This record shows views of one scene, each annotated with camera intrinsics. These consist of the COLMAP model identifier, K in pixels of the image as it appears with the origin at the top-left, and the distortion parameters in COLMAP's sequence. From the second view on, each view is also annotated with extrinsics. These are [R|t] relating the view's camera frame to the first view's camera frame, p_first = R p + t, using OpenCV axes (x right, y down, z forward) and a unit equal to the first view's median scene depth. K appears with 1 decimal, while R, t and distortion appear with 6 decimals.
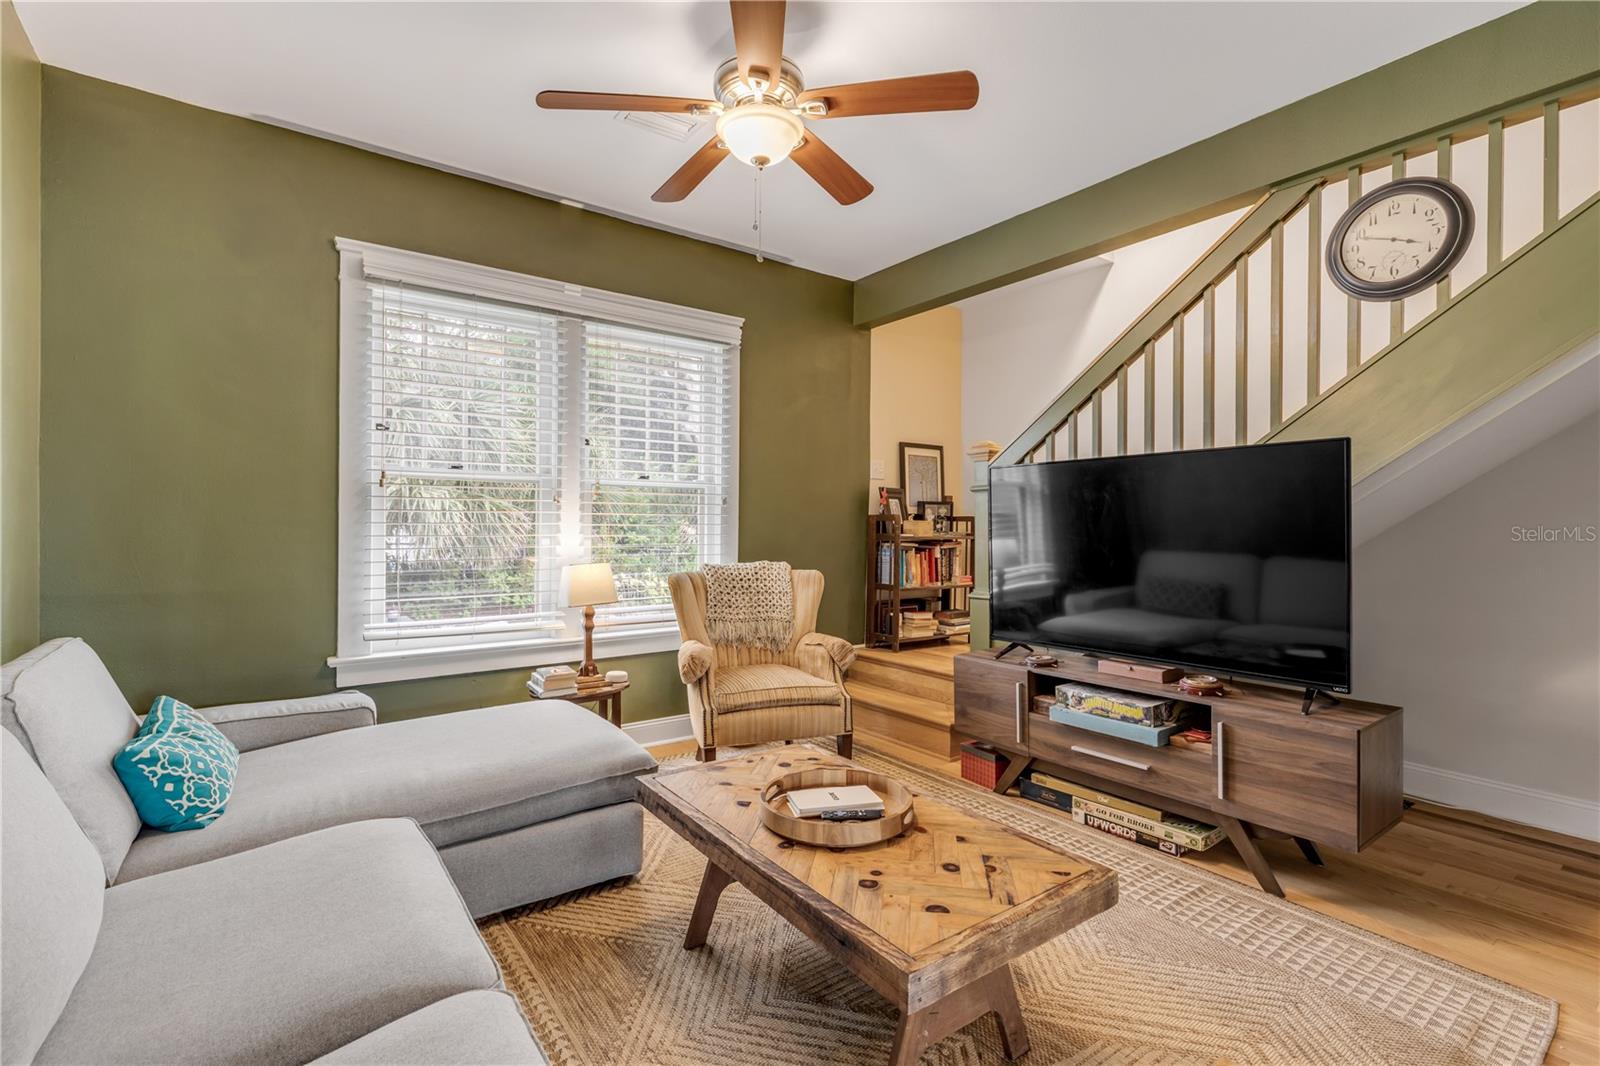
lens RADIAL K [[732.0, 0, 803.8], [0, 732.0, 526.2], [0, 0, 1]] dist [0.010001, -0.000587]
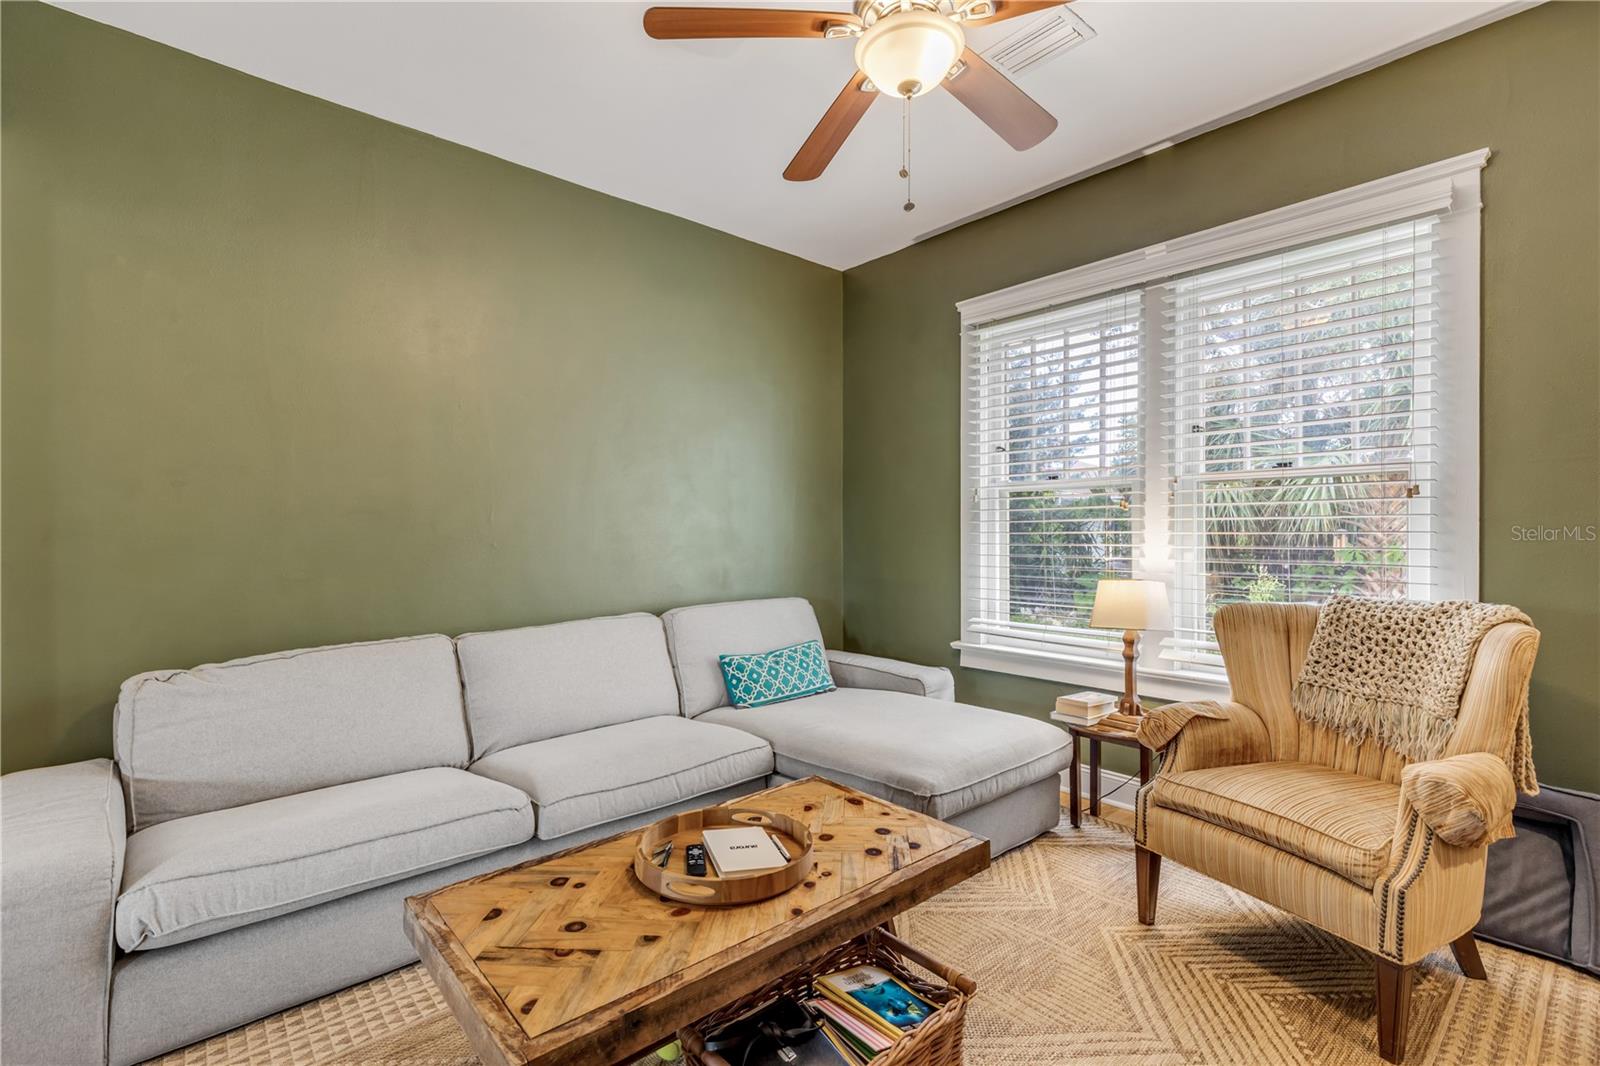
lens RADIAL K [[735.4, 0, 800.0], [0, 735.4, 533.0], [0, 0, 1]] dist [0.003060, -0.000369]
pose [[0.079013, -0.003870, -0.996866, 0.589351], [0.002543, 0.999990, -0.003680, -0.000301], [0.996870, -0.002244, 0.079022, 0.642632]]
